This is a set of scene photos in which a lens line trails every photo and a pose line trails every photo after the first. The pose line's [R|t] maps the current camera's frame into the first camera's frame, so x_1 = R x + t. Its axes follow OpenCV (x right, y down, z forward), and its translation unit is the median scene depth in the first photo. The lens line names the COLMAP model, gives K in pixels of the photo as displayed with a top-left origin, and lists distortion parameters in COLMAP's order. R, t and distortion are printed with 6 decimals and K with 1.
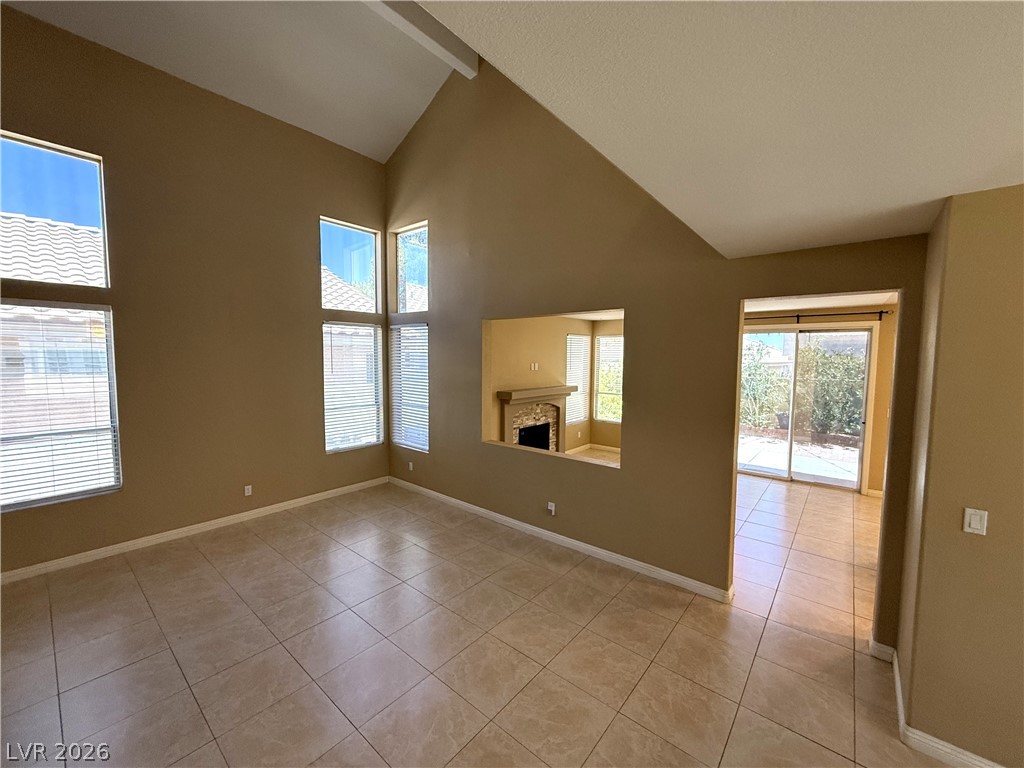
lens RADIAL K [[410.9, 0, 515.7], [0, 410.9, 374.2], [0, 0, 1]] dist [0.001745, 0.000100]
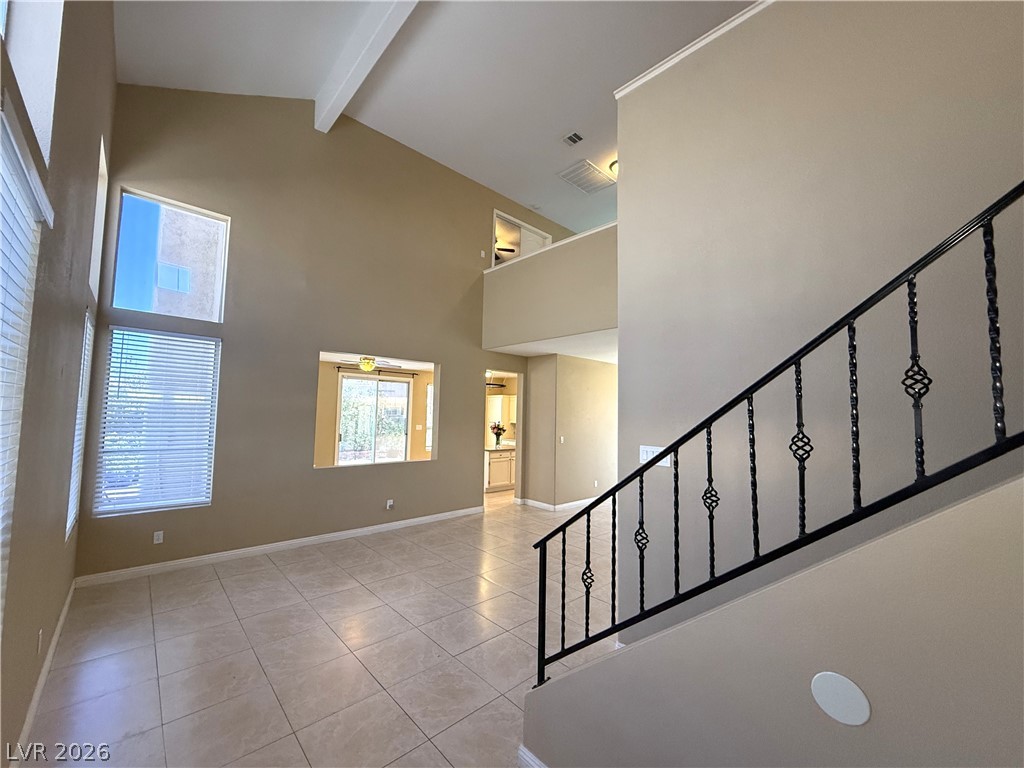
lens RADIAL K [[405.5, 0, 508.3], [0, 405.5, 385.7], [0, 0, 1]] dist [0.000193, -0.000187]
pose [[0.136959, 0.058445, 0.988851, -0.902067], [0.027215, 0.997659, -0.062735, 0.031098], [-0.990203, 0.035503, 0.135048, 0.339665]]
